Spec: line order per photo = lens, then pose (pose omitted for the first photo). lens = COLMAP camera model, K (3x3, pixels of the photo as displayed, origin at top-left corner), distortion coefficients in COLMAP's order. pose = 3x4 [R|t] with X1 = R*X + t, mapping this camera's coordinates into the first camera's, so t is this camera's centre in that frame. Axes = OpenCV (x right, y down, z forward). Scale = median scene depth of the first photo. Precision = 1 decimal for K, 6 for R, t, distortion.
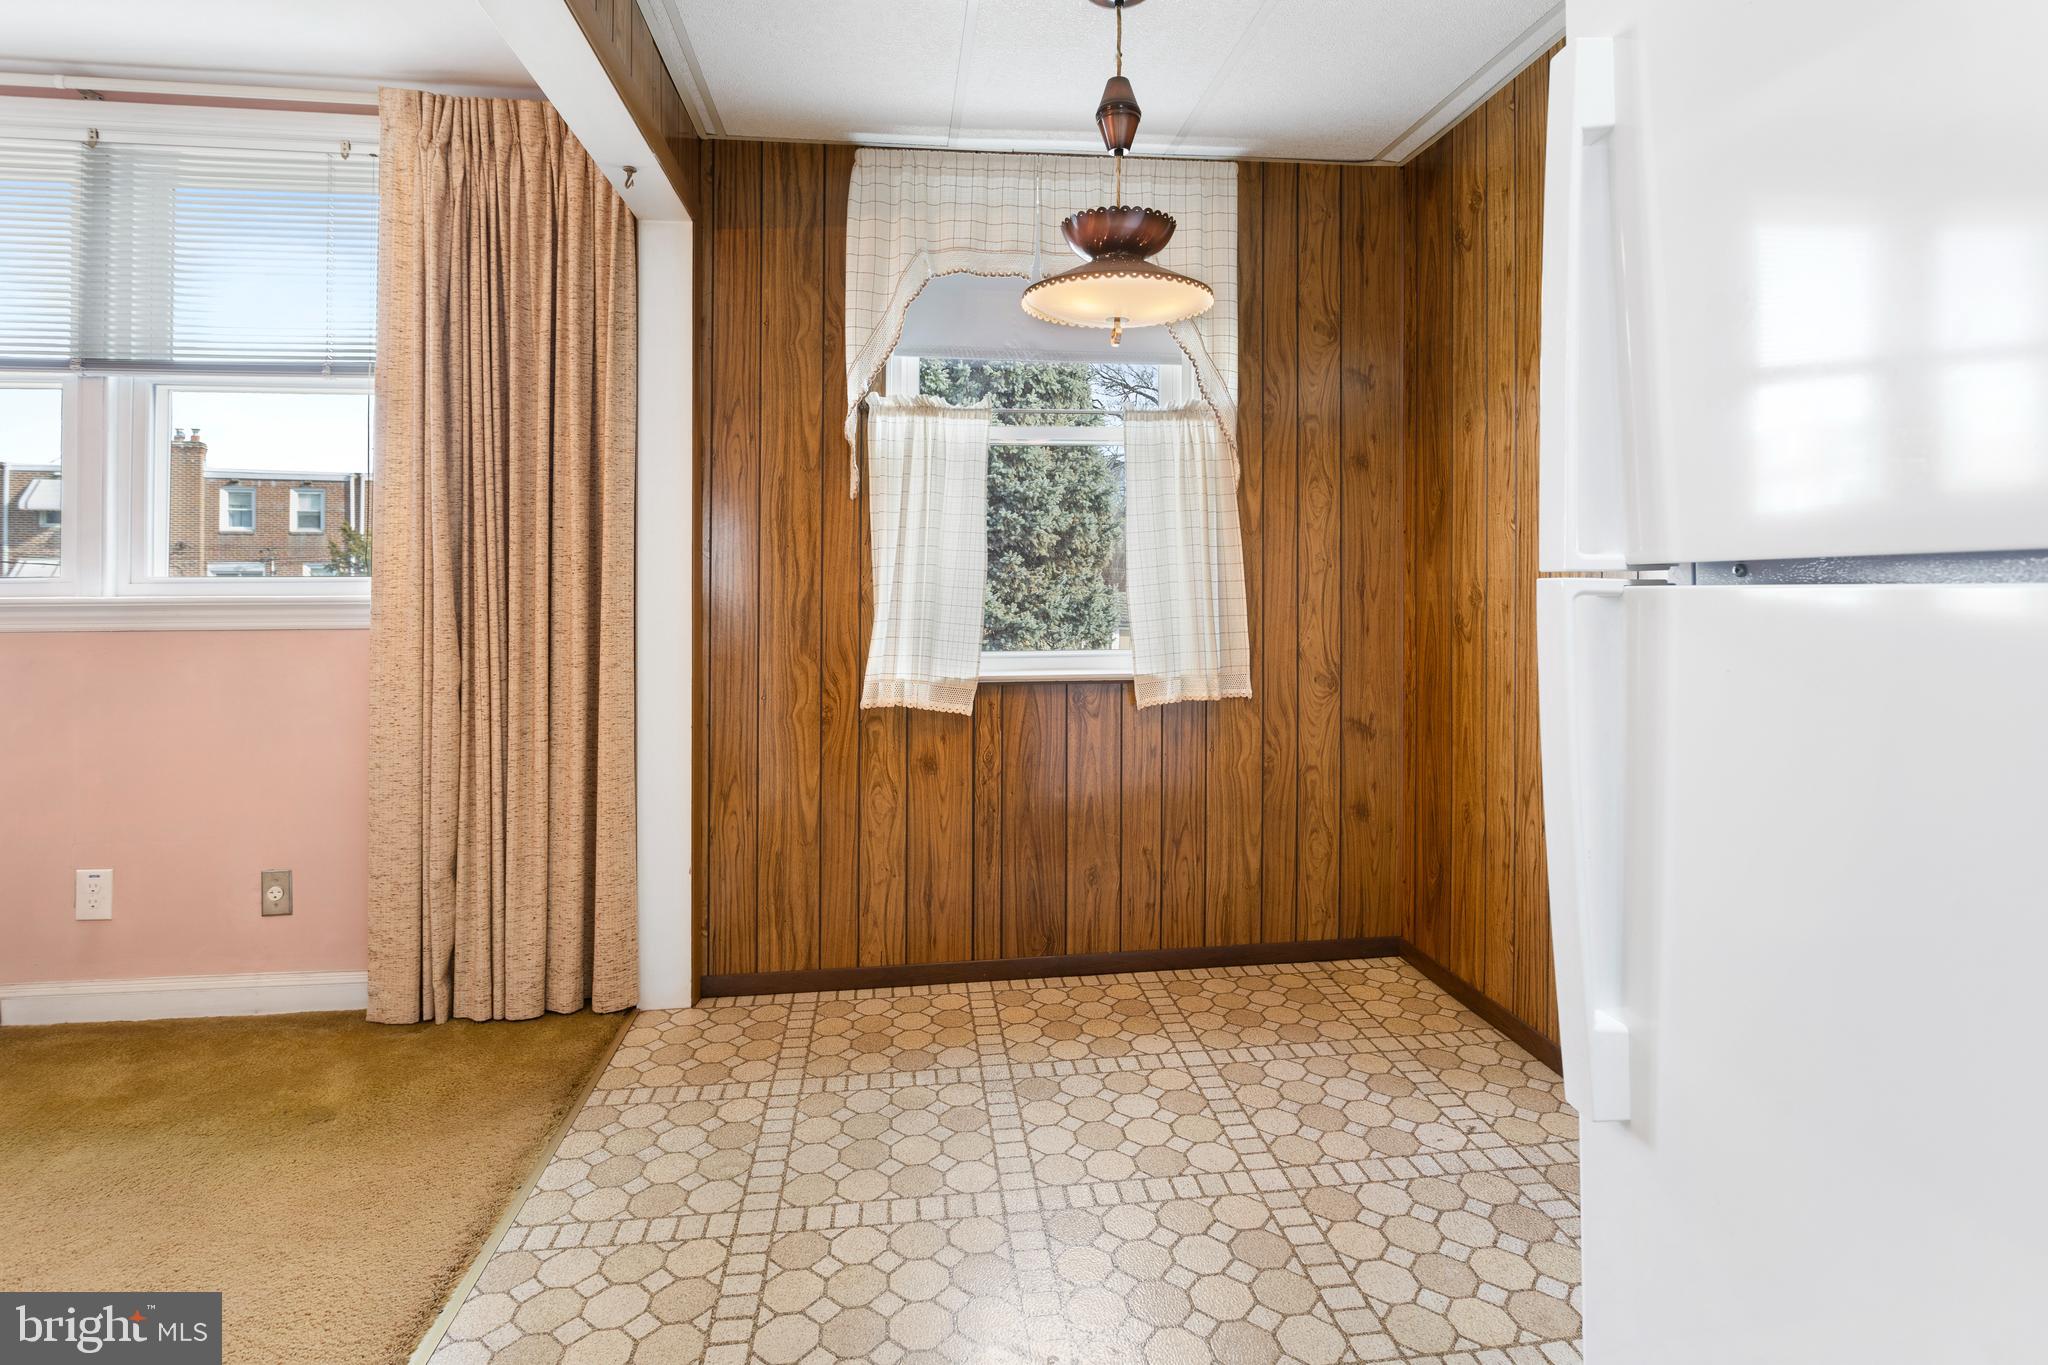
lens RADIAL K [[991.2, 0, 1021.7], [0, 991.2, 577.5], [0, 0, 1]] dist [0.000627, -0.000236]
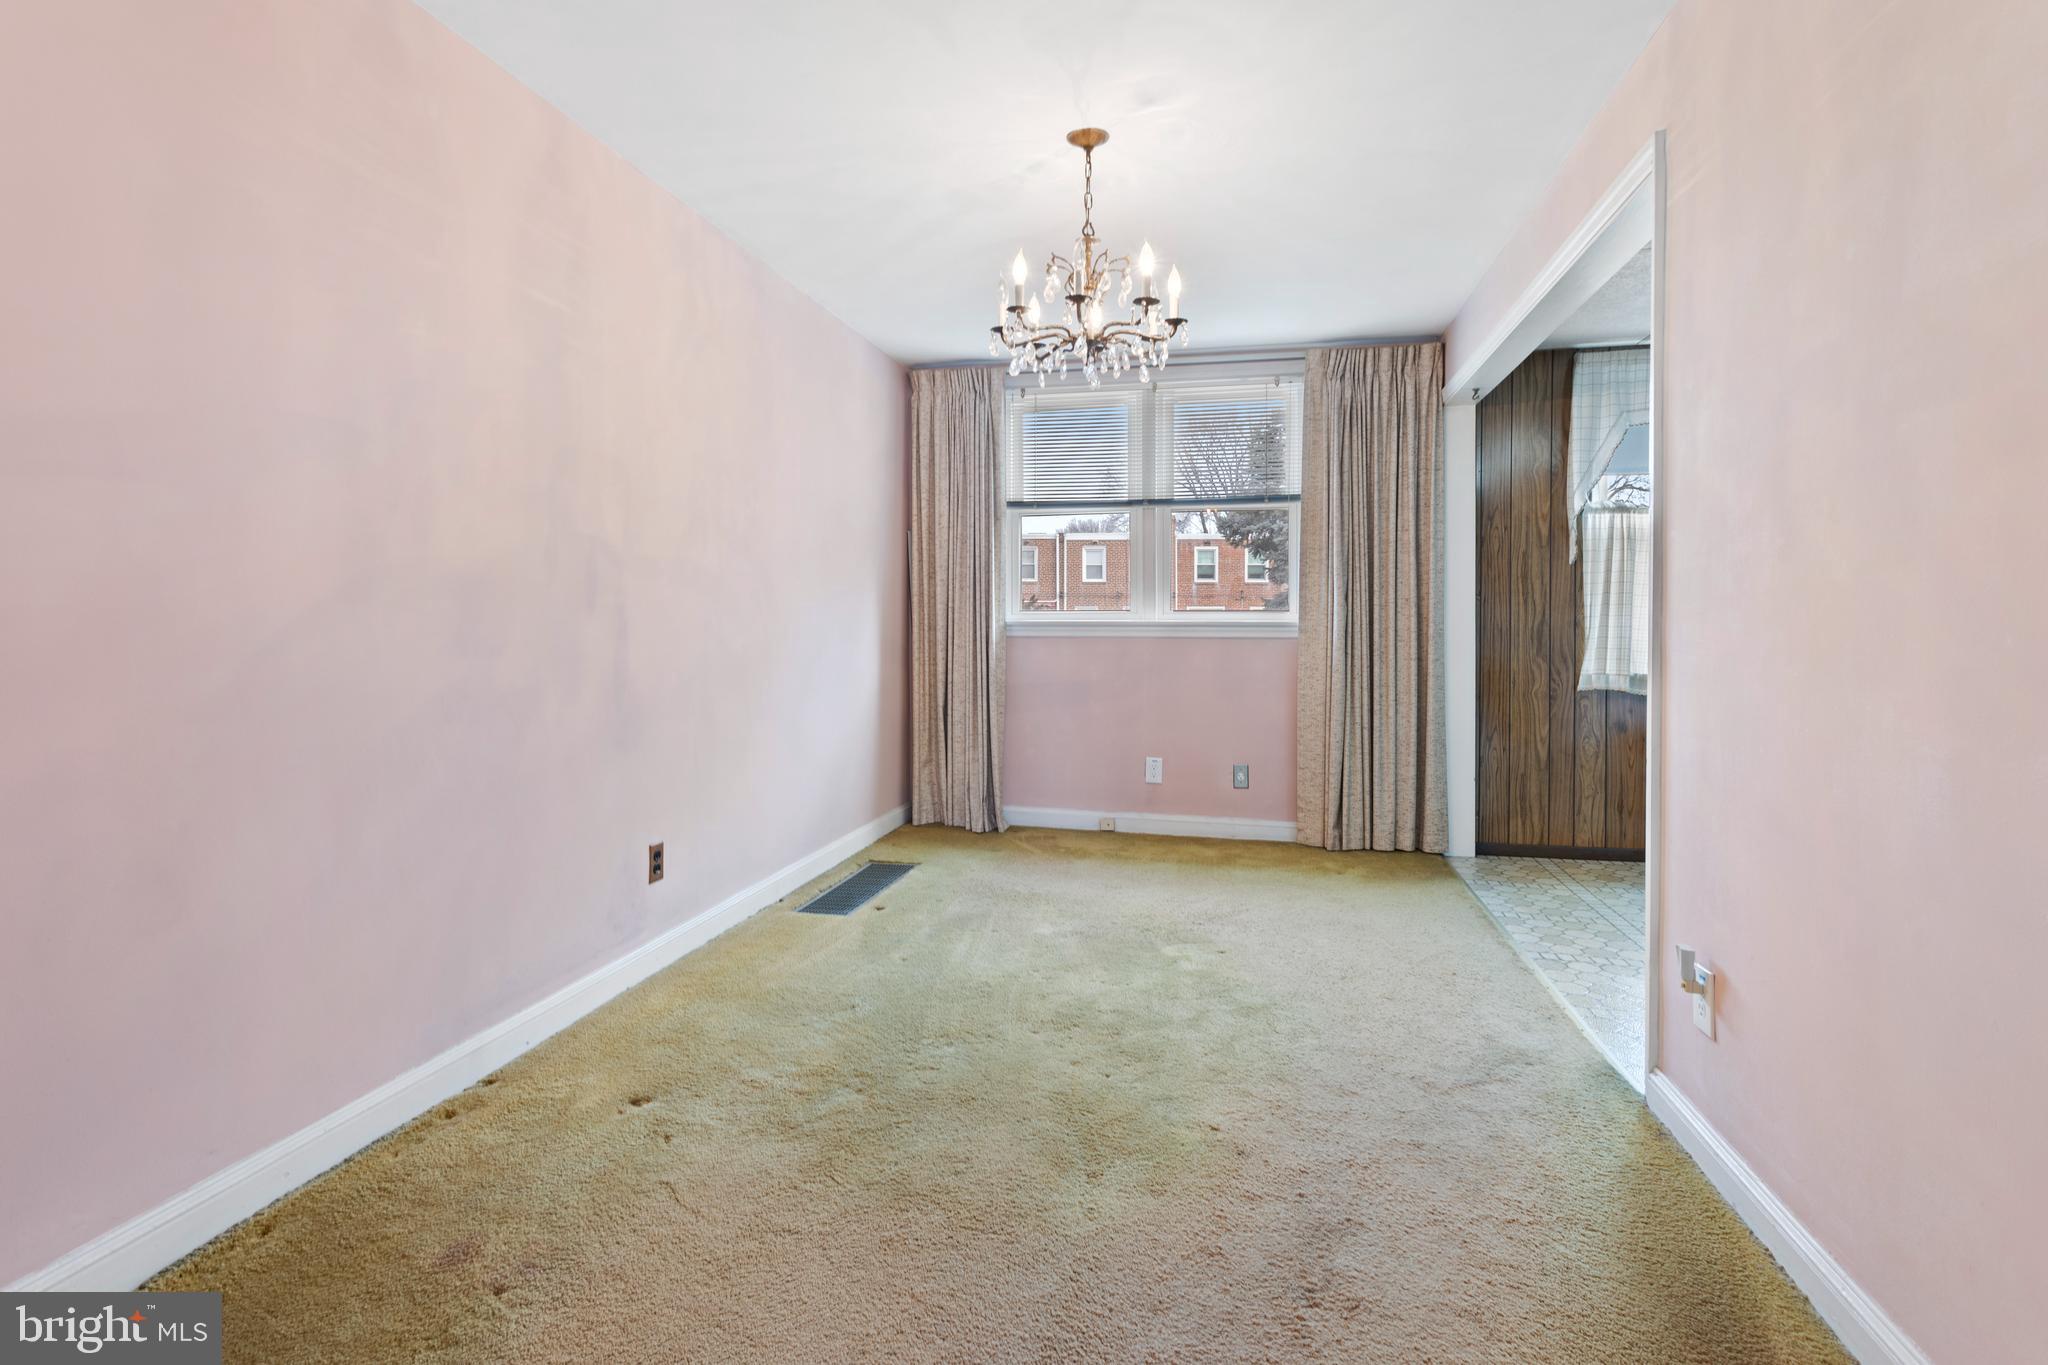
lens RADIAL K [[991.2, 0, 1034.1], [0, 991.2, 628.8], [0, 0, 1]] dist [0.000627, -0.000236]
pose [[0.942079, 0.009050, -0.335268, -0.469478], [-0.006355, 0.999938, 0.009132, 0.019724], [0.335330, -0.006472, 0.942078, -0.879774]]
